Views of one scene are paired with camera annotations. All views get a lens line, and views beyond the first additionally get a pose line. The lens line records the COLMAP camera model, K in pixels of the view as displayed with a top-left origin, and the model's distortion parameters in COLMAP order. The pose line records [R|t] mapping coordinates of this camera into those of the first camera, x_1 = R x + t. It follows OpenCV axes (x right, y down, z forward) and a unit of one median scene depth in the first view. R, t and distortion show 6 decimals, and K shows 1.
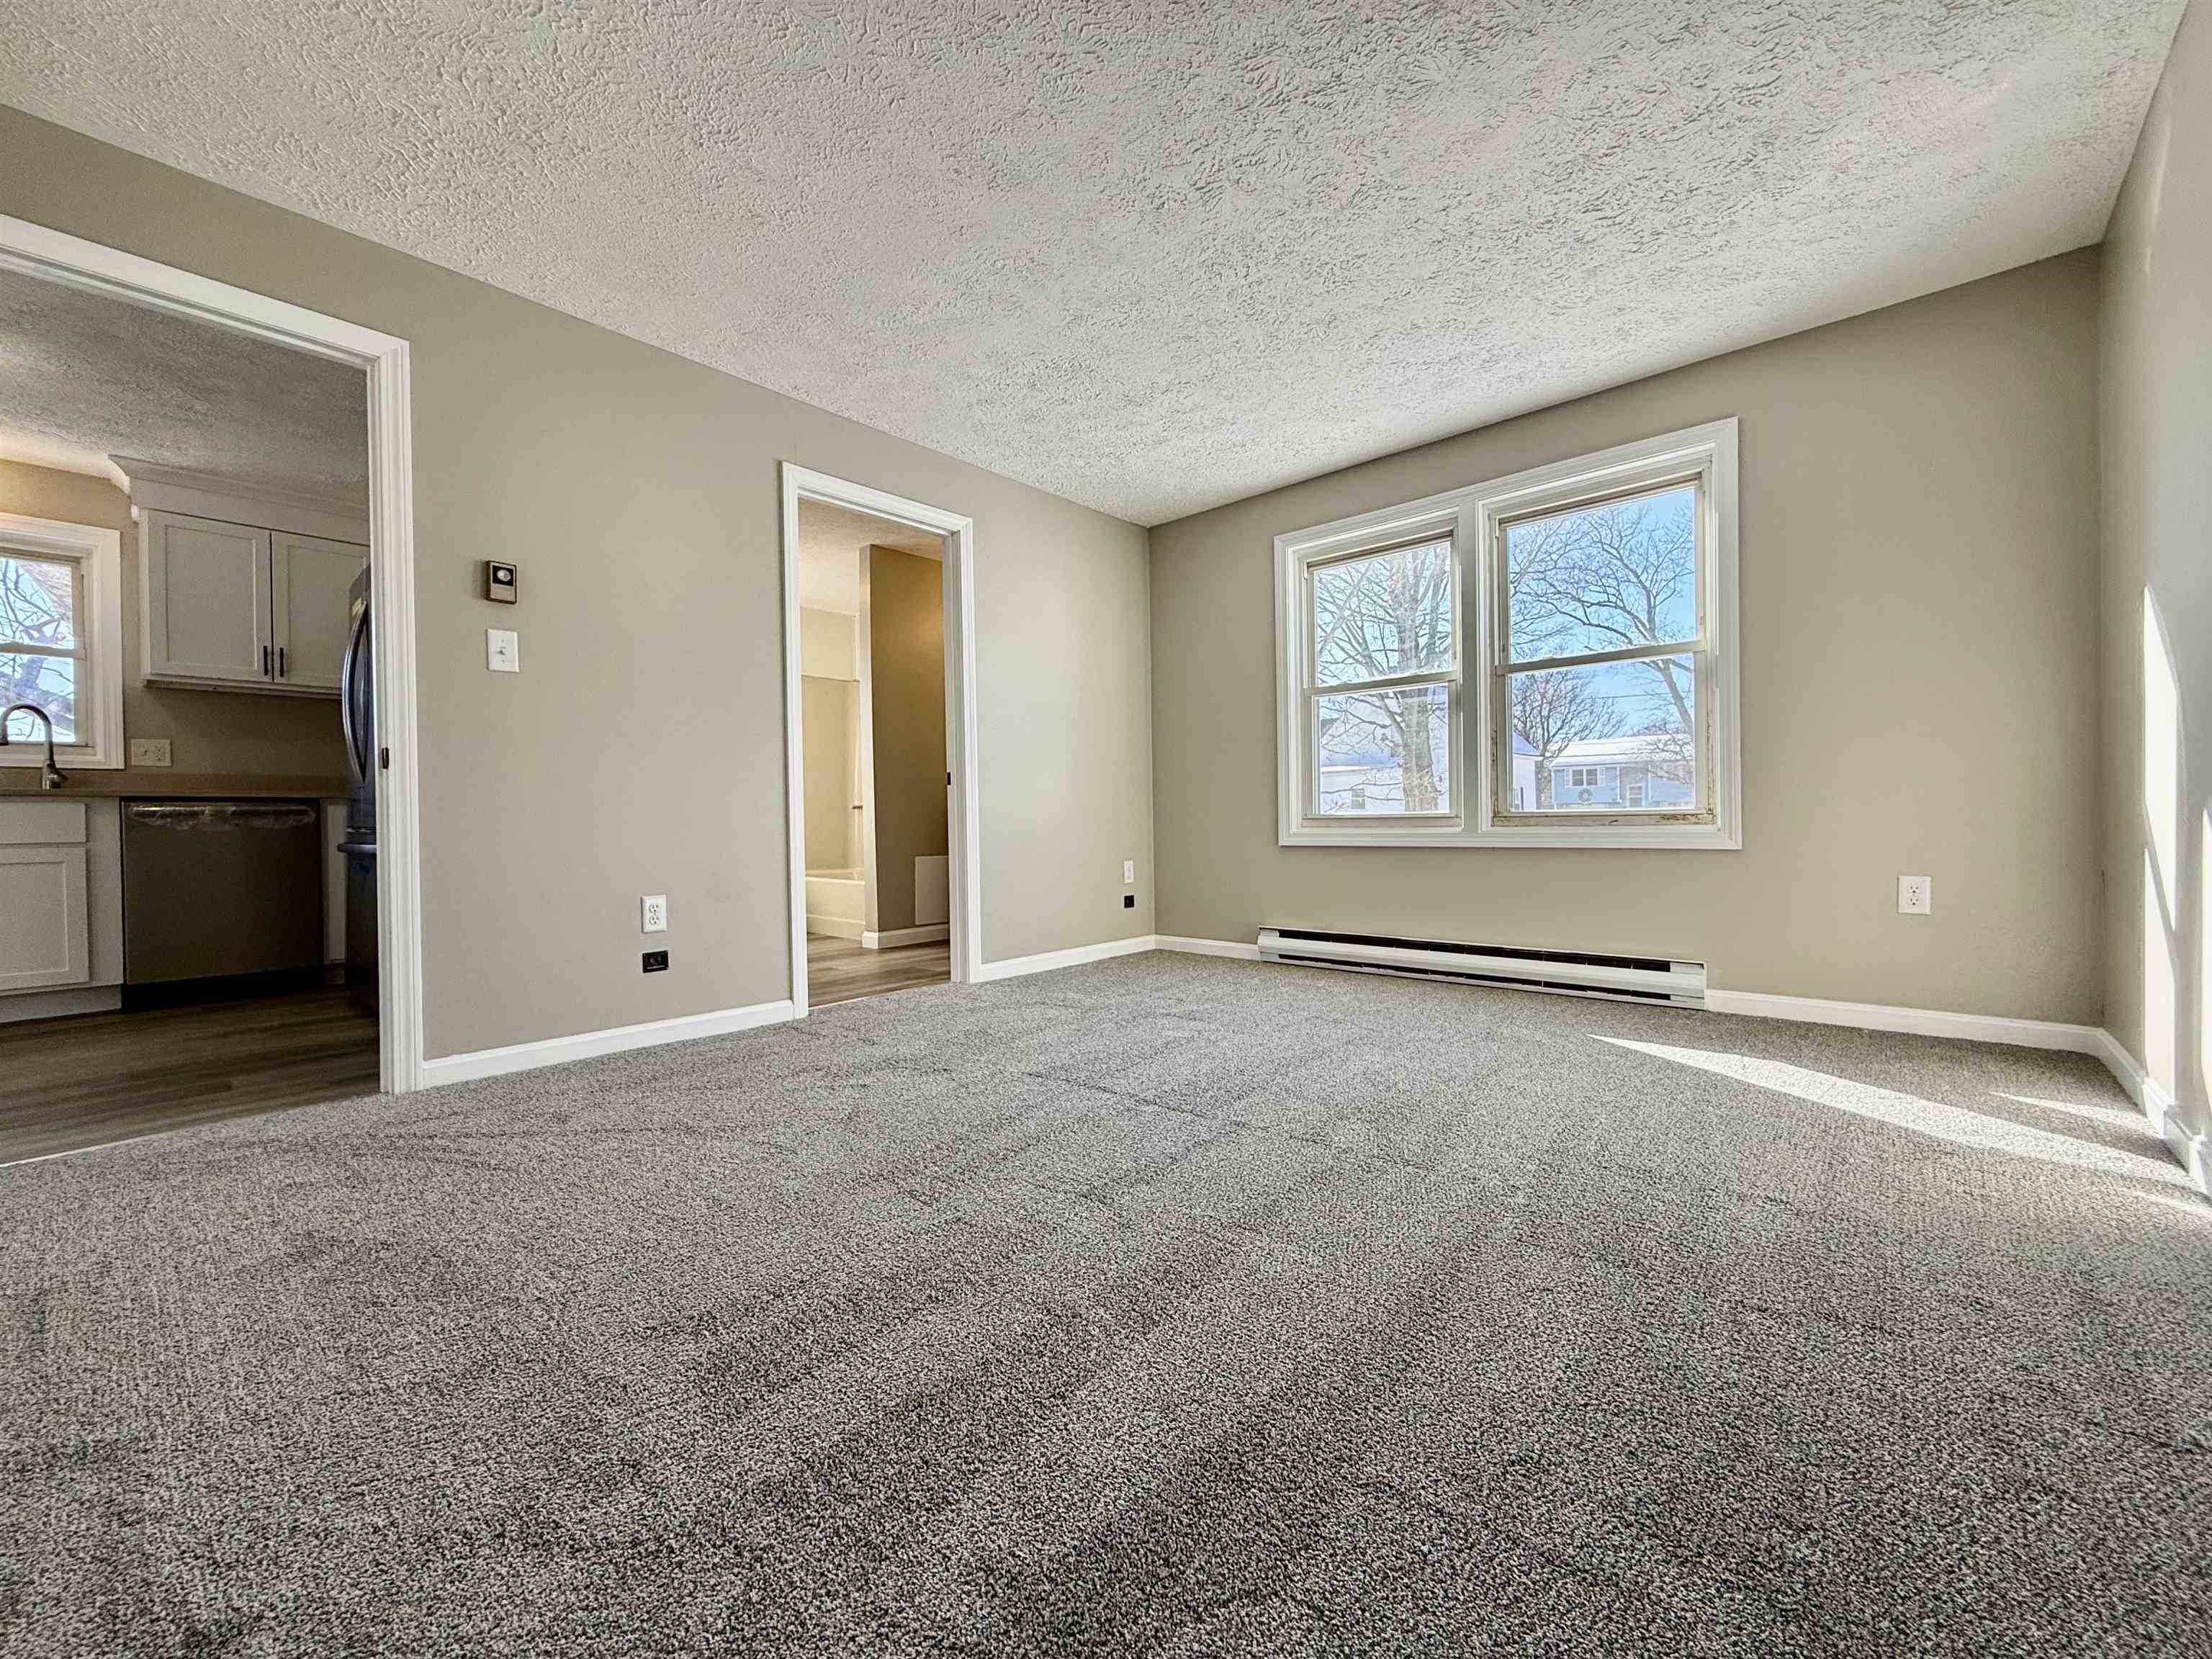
lens RADIAL K [[873.6, 0, 1098.9], [0, 873.6, 825.1], [0, 0, 1]] dist [-0.001221, 0.001288]
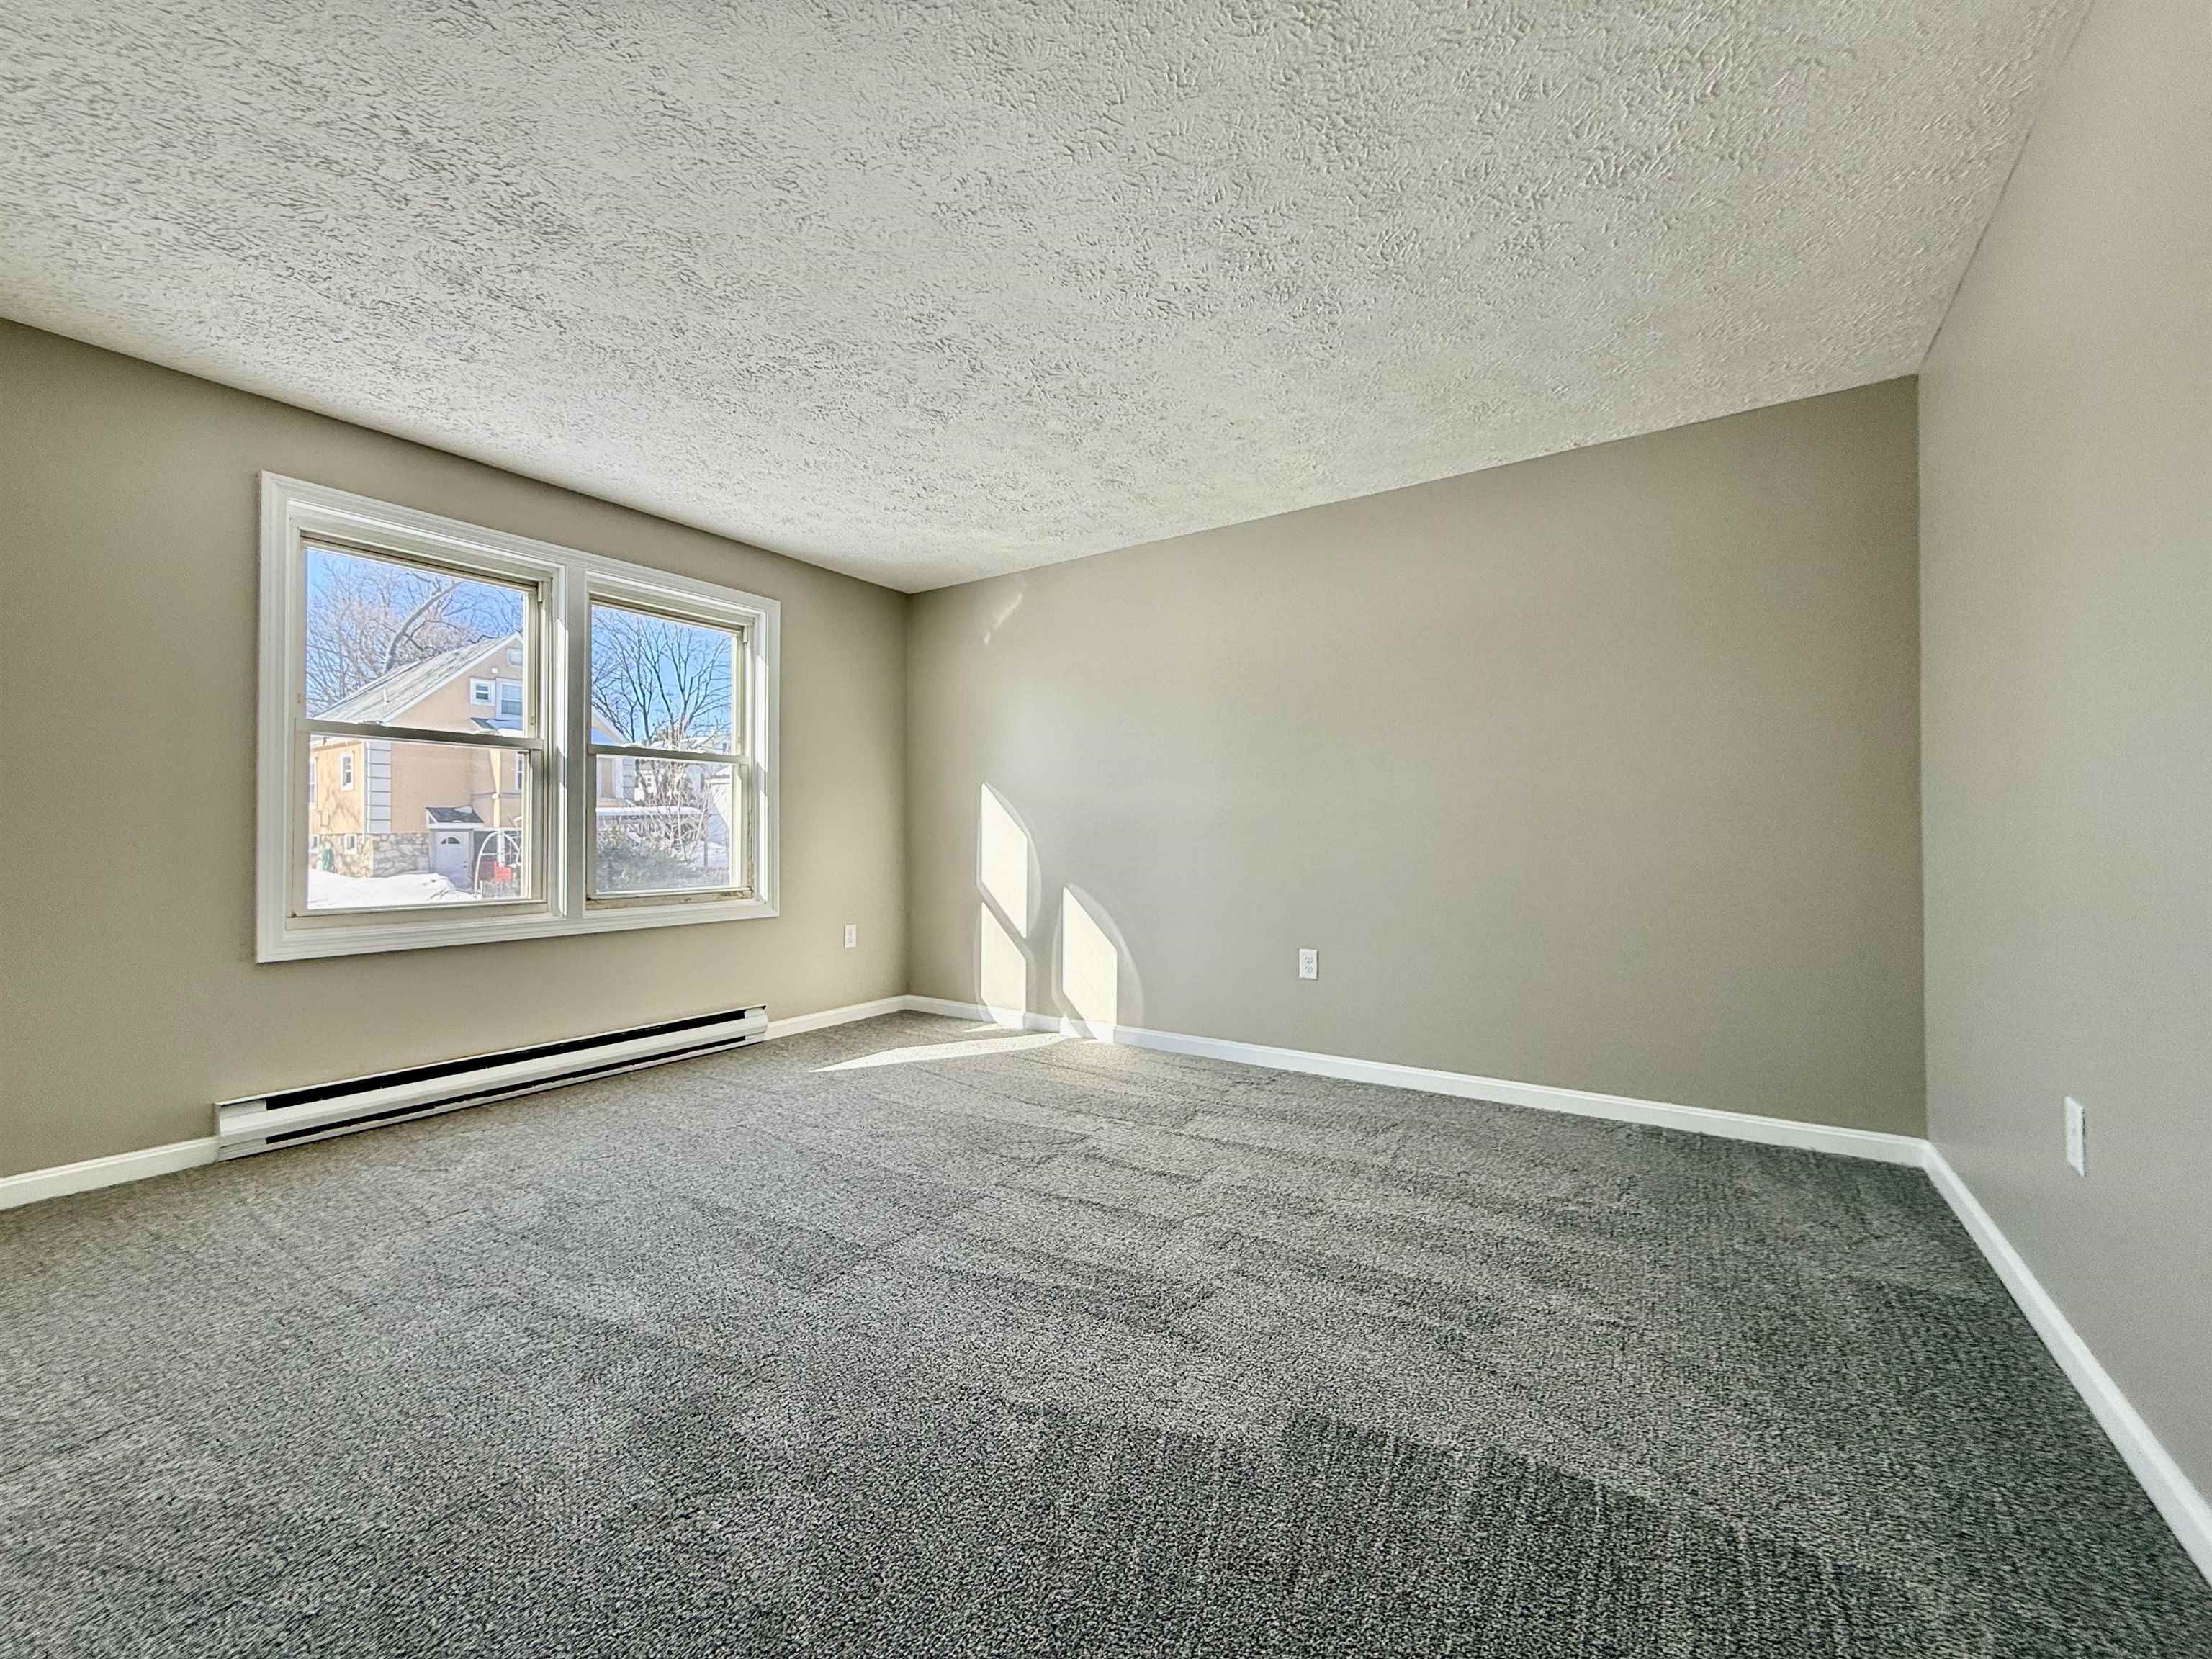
lens RADIAL K [[873.6, 0, 1122.5], [0, 873.6, 833.6], [0, 0, 1]] dist [-0.001221, 0.001288]
pose [[-0.156736, 0.019508, 0.987448, -0.590461], [0.007669, 0.999799, -0.018535, -0.060838], [-0.987611, 0.004667, -0.156854, 0.570902]]
